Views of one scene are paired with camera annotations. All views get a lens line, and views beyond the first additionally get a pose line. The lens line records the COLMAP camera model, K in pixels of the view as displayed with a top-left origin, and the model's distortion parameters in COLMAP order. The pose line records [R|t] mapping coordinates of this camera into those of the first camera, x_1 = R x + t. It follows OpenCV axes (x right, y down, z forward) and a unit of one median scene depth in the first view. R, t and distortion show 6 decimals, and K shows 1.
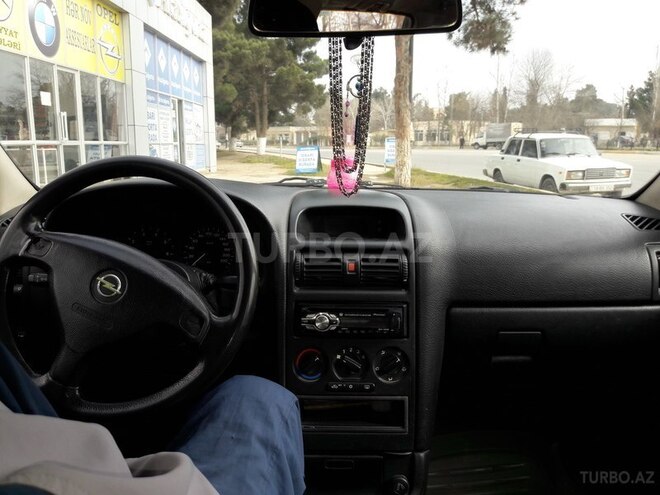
lens RADIAL K [[537.5, 0, 329.4], [0, 537.5, 271.2], [0, 0, 1]] dist [-0.046753, -0.005008]
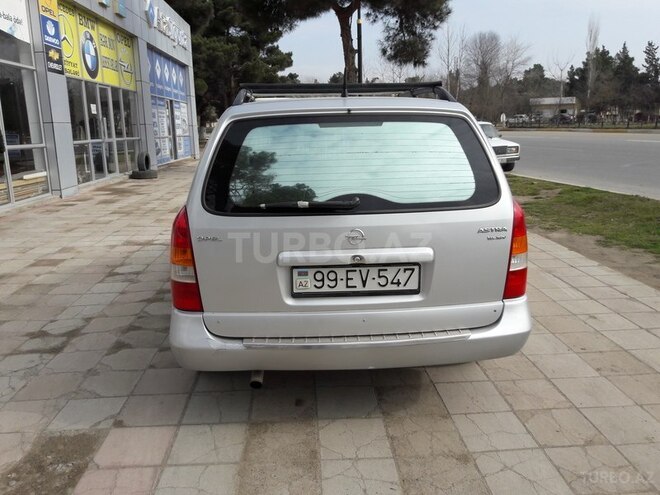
lens RADIAL K [[542.8, 0, 330.0], [0, 542.8, 247.5], [0, 0, 1]] dist [-0.013850, -0.009681]
pose [[0.997134, -0.042340, 0.062703, -0.024720], [0.043276, 0.998970, -0.013649, 0.086020], [-0.062061, 0.016323, 0.997939, -0.470867]]
